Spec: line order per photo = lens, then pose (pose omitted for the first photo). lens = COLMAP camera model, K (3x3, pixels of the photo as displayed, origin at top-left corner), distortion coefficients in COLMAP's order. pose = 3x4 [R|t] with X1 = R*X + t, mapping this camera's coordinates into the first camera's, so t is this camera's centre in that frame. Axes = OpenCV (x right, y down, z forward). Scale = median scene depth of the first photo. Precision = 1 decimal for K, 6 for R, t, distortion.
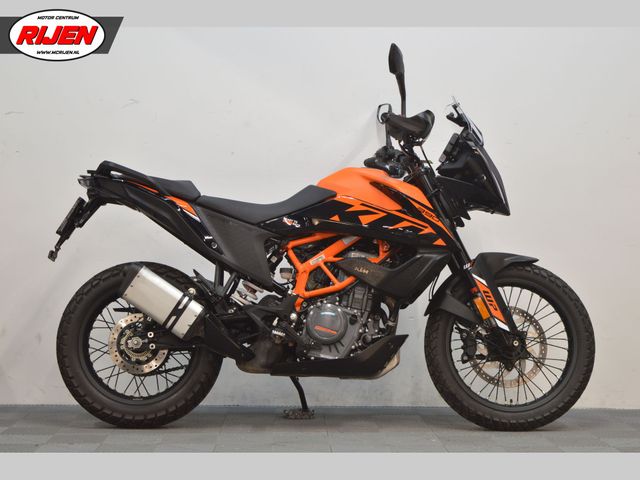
lens RADIAL K [[1356.5, 0, 319.9], [0, 1356.5, 239.3], [0, 0, 1]] dist [-0.047914, 0.000000]
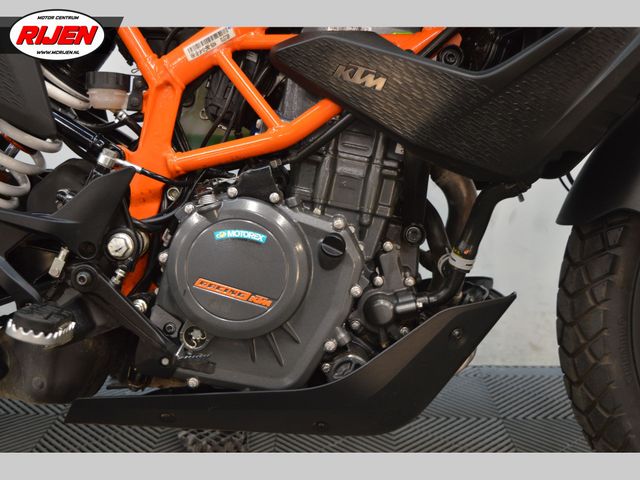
lens RADIAL K [[808.1, 0, 322.1], [0, 808.1, 238.5], [0, 0, 1]] dist [0.000917, 0.000000]
pose [[0.998732, 0.002604, -0.050270, 0.031078], [0.007797, 0.978606, 0.205594, 0.020841], [0.049730, -0.205725, 0.977345, 0.825900]]
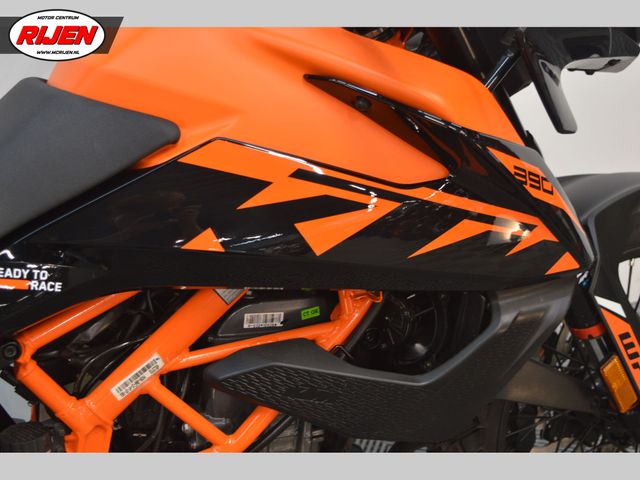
lens RADIAL K [[1136.7, 0, 321.7], [0, 1136.7, 240.0], [0, 0, 1]] dist [0.042730, 0.000000]
pose [[0.880738, -0.221378, 0.418680, -0.059009], [0.021614, 0.901896, 0.431411, -0.107651], [-0.473111, -0.370911, 0.799119, 0.812349]]
